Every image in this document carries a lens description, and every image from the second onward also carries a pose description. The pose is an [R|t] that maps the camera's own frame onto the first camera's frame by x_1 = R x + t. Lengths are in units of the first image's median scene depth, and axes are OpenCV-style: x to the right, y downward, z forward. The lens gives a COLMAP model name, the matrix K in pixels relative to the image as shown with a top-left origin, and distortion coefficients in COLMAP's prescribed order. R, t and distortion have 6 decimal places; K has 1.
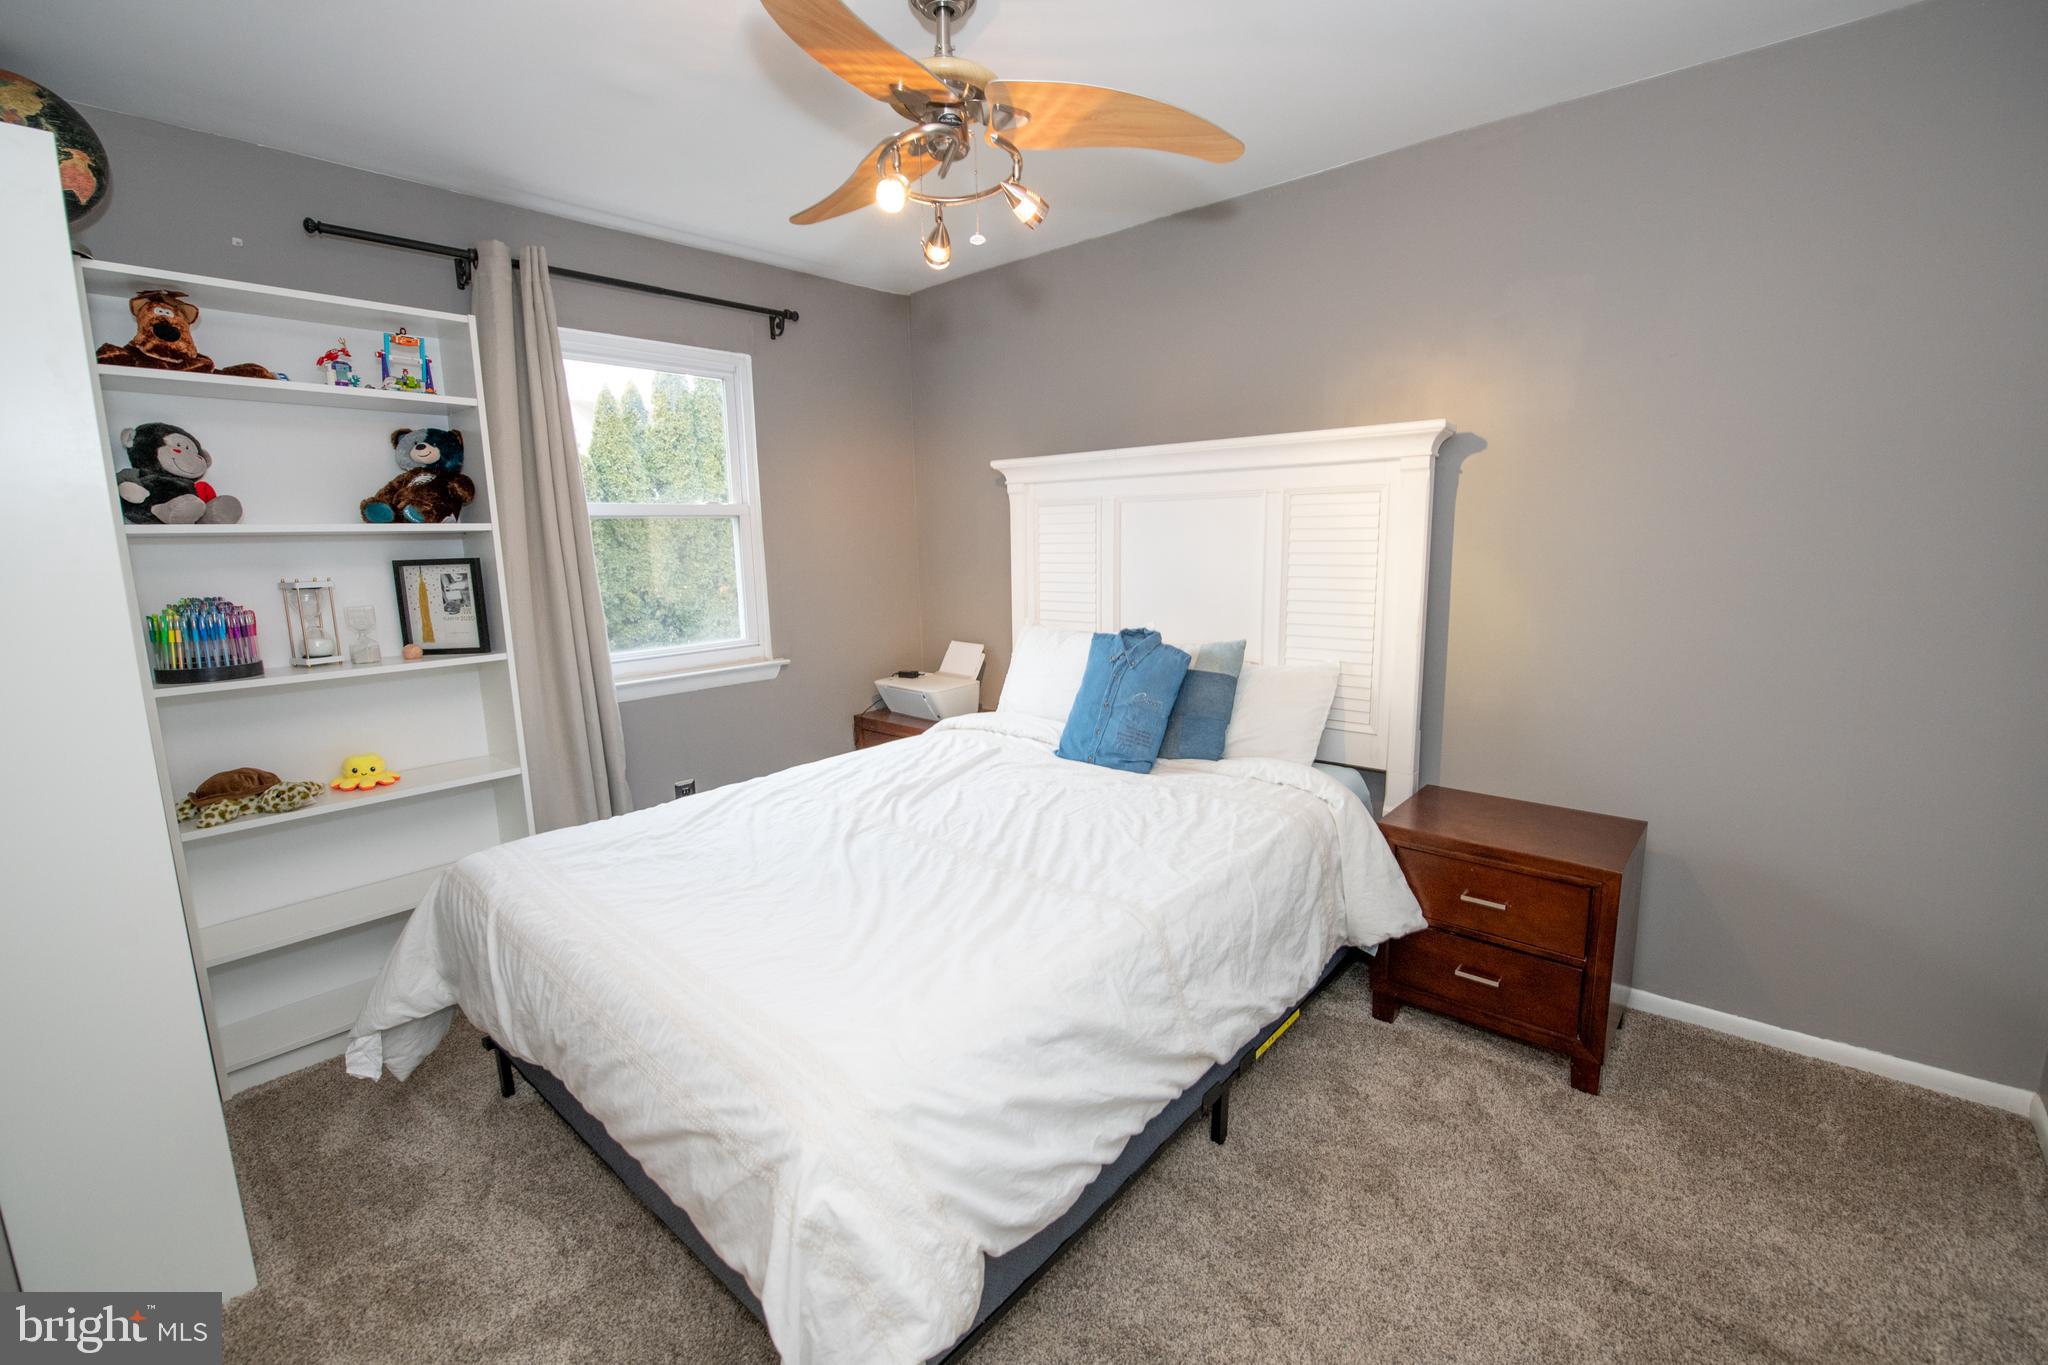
lens RADIAL K [[854.3, 0, 1001.8], [0, 854.3, 673.5], [0, 0, 1]] dist [-0.020936, -0.000453]
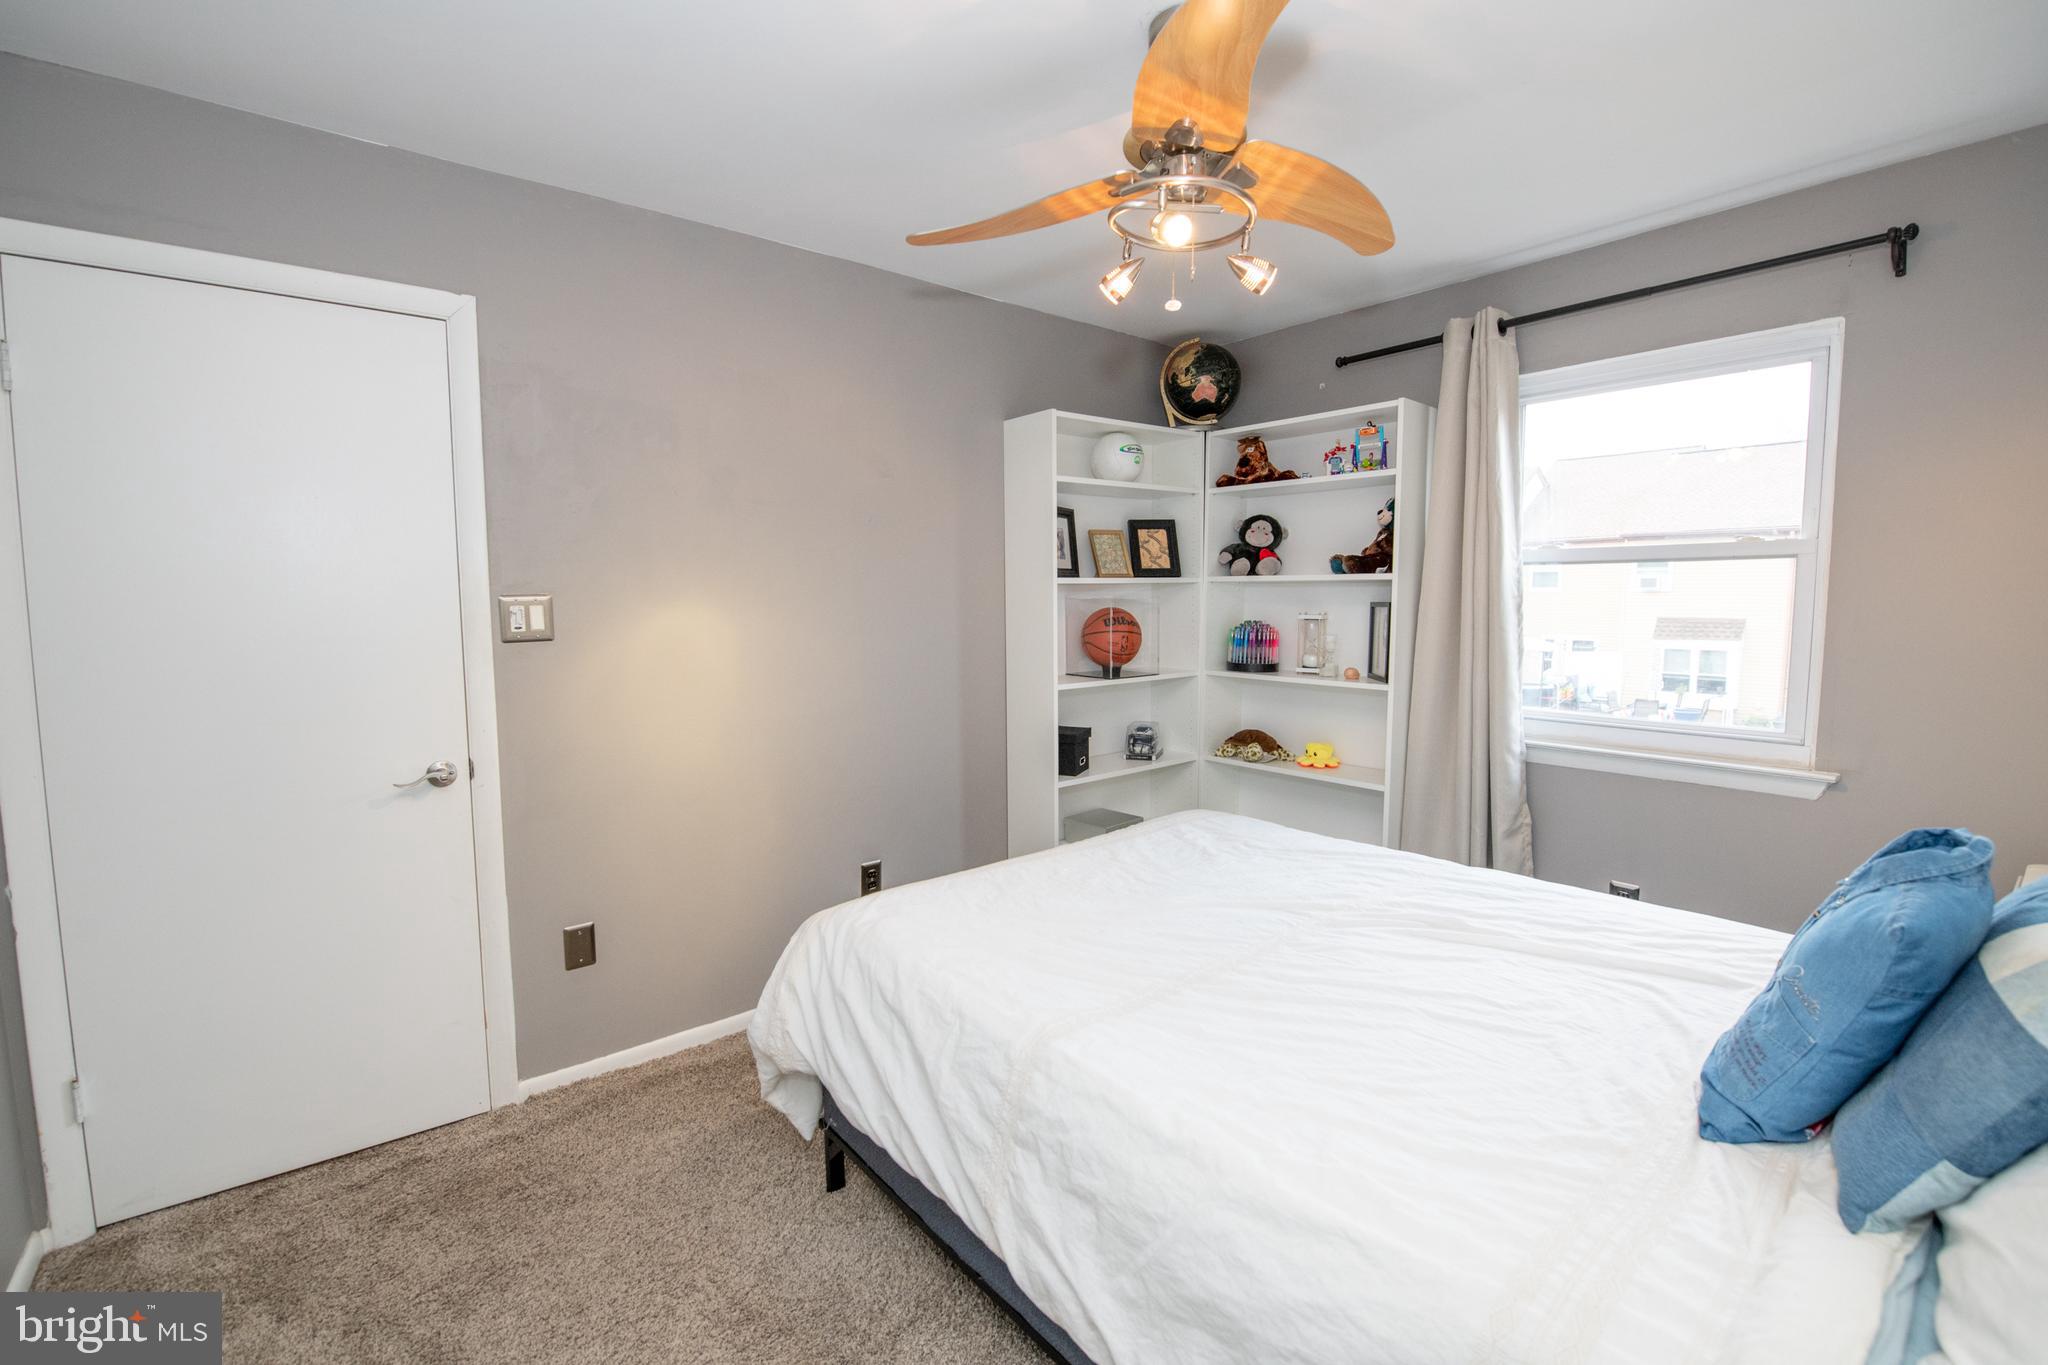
lens RADIAL K [[854.3, 0, 1001.8], [0, 854.3, 673.5], [0, 0, 1]] dist [-0.020936, -0.000453]
pose [[-0.153732, 0.119398, -0.980872, 0.677860], [-0.140543, 0.979938, 0.141312, -0.138695], [0.978067, 0.159579, -0.133867, 0.682560]]
